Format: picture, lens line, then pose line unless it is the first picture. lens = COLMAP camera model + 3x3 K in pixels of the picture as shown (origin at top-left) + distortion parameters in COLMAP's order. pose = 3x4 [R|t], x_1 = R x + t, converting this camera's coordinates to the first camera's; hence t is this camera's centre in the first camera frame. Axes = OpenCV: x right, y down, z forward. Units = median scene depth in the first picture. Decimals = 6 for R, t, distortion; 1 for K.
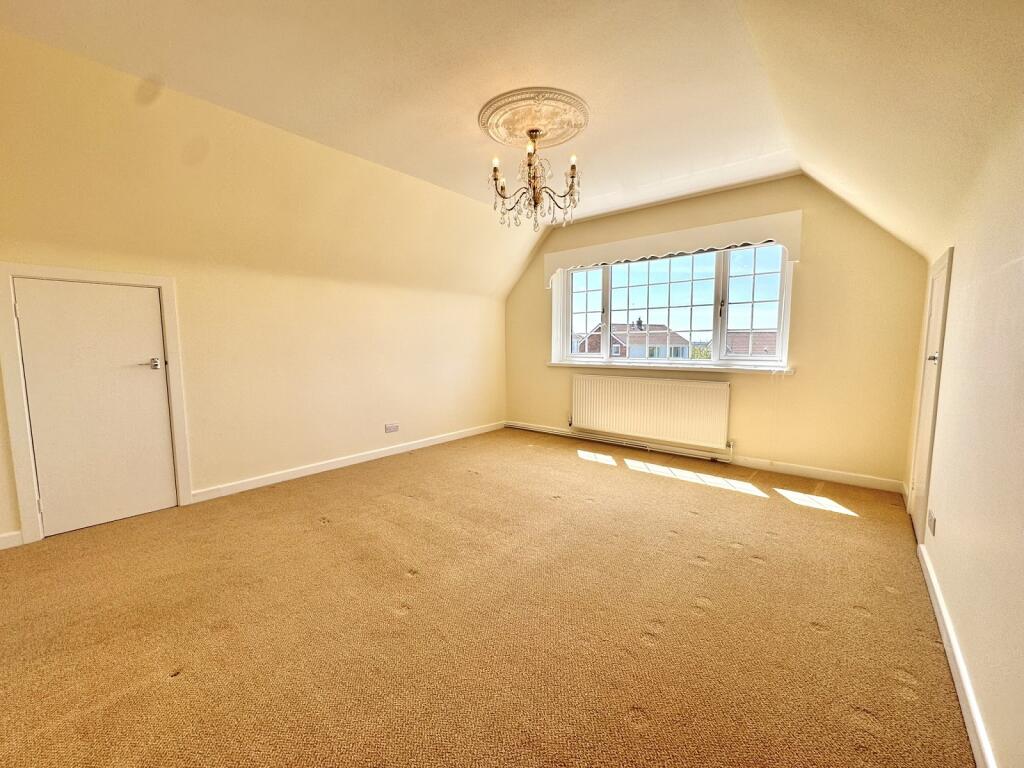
lens RADIAL K [[408.8, 0, 512.0], [0, 408.8, 384.0], [0, 0, 1]] dist [-0.003289, -0.000189]
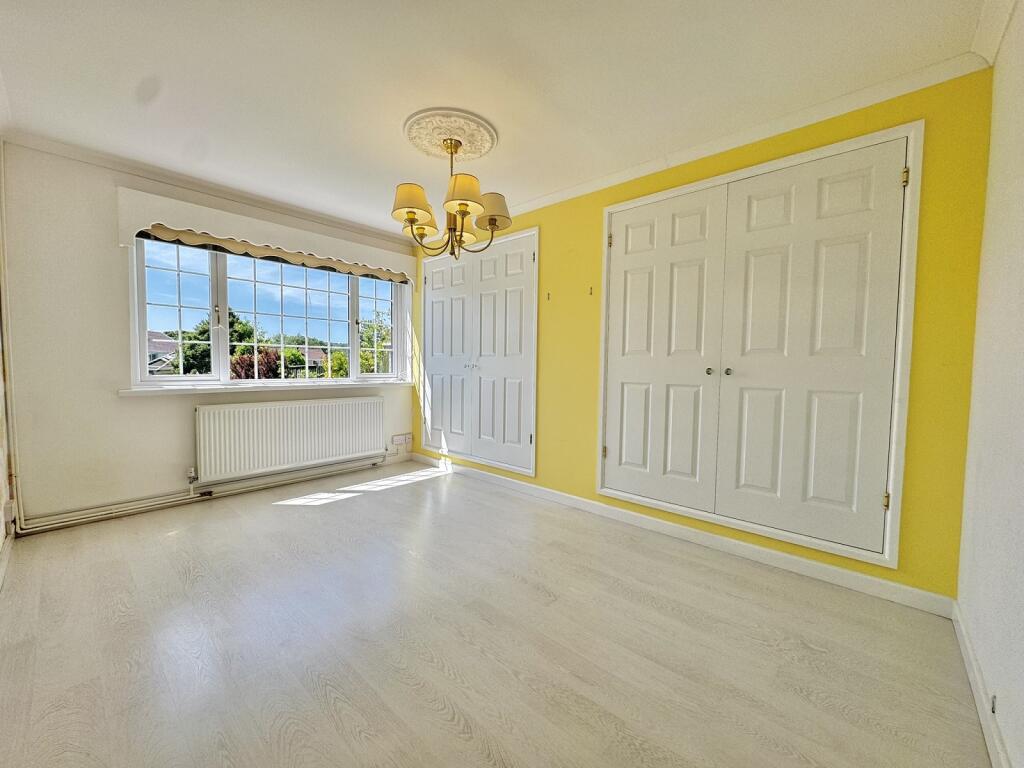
lens RADIAL K [[408.8, 0, 512.0], [0, 408.8, 384.0], [0, 0, 1]] dist [-0.003289, -0.000189]
pose [[0.033219, -0.041919, 0.998569, -0.592480], [0.078730, 0.996125, 0.039197, -0.050242], [-0.996342, 0.077315, 0.036390, 0.569298]]
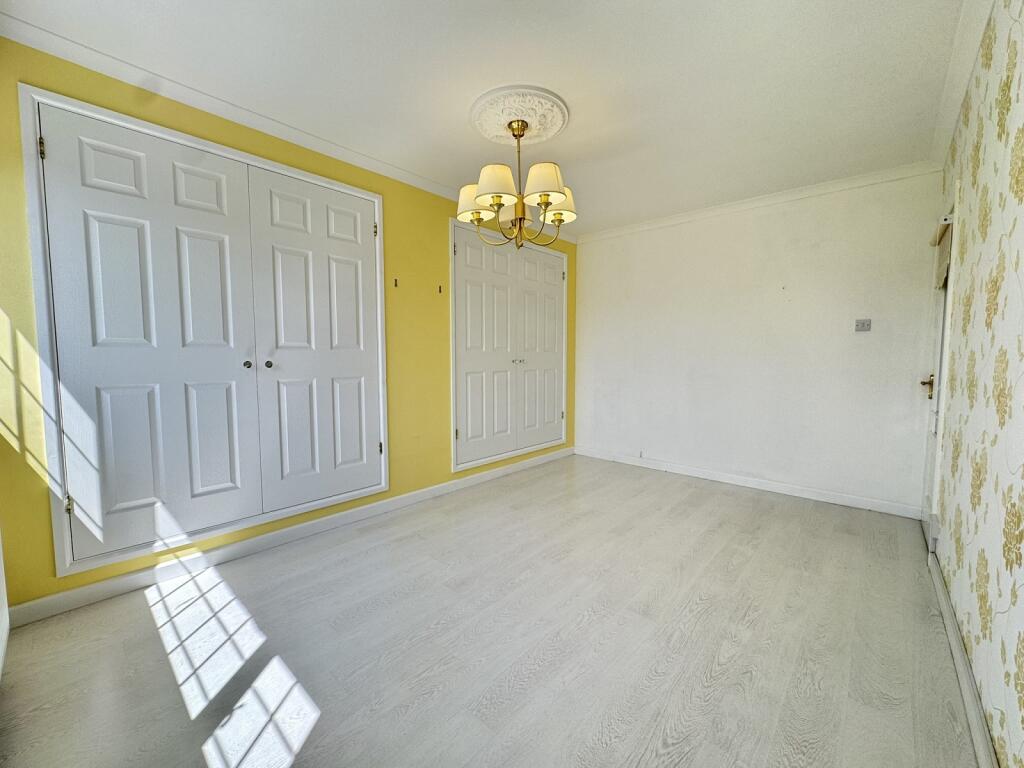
lens RADIAL K [[408.8, 0, 512.0], [0, 408.8, 384.0], [0, 0, 1]] dist [-0.003289, -0.000189]
pose [[-0.999317, 0.010131, 0.035542, 0.003302], [0.015536, 0.987752, 0.155255, -0.118474], [-0.033534, 0.155701, -0.987235, 1.257481]]
